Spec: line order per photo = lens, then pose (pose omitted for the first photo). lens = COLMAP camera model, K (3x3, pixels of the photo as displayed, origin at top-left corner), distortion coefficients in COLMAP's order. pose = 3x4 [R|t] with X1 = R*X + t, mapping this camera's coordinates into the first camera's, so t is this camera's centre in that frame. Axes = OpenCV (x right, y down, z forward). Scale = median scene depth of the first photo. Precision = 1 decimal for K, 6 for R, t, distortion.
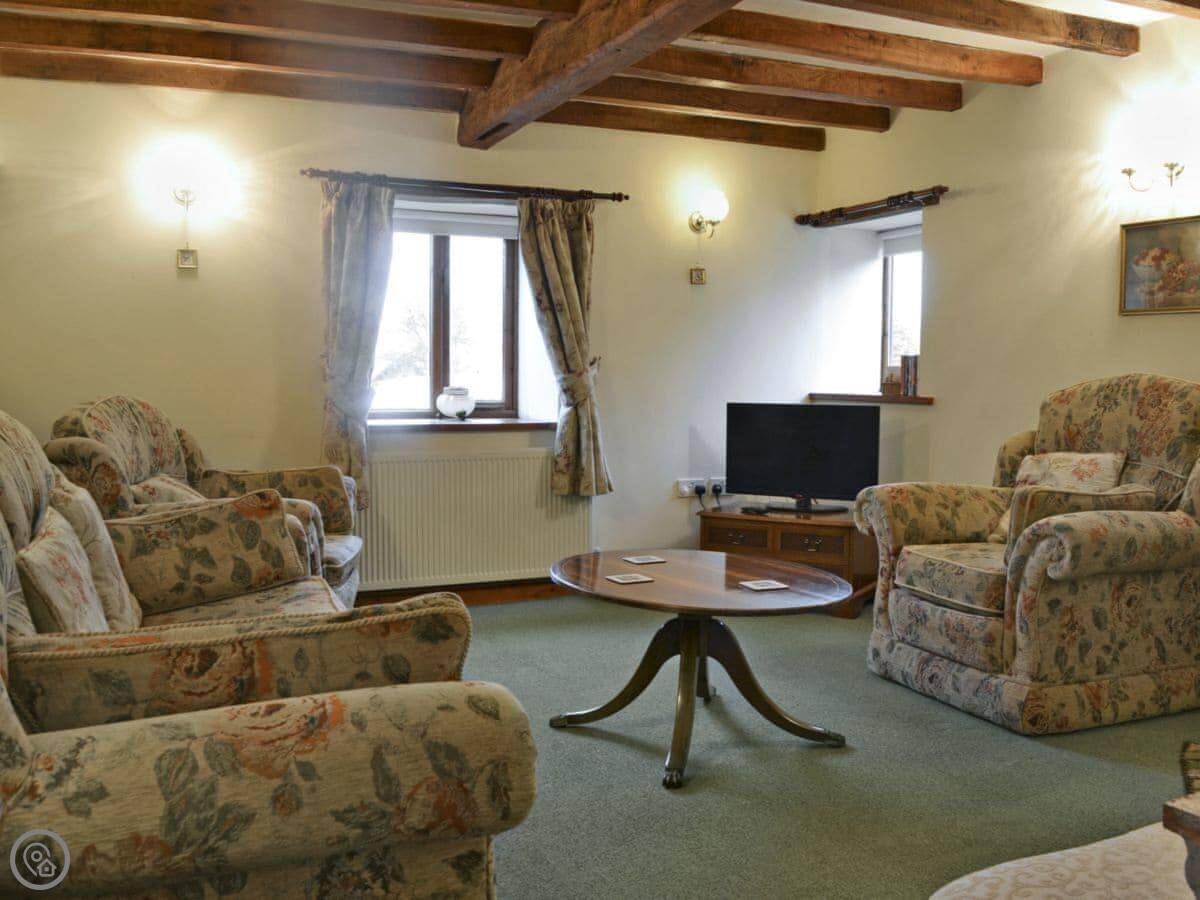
lens RADIAL K [[1207.3, 0, 679.1], [0, 1207.3, 452.6], [0, 0, 1]] dist [-0.083115, -0.003152]
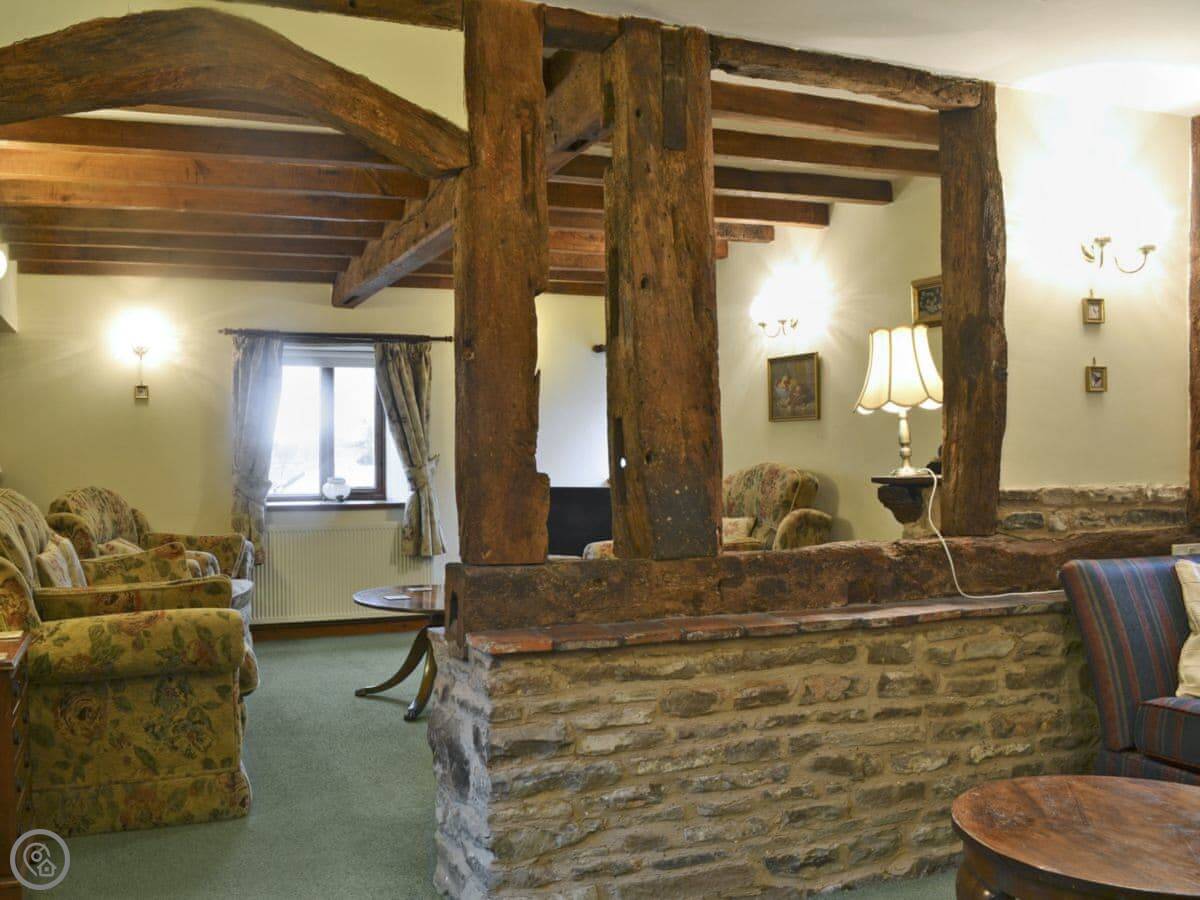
lens RADIAL K [[1224.9, 0, 599.3], [0, 1224.9, 433.4], [0, 0, 1]] dist [-0.095901, -0.006727]
pose [[0.998327, -0.016301, -0.055484, 0.306786], [0.011539, 0.996307, -0.085083, 0.026932], [0.056666, 0.084301, 0.994828, -0.589594]]
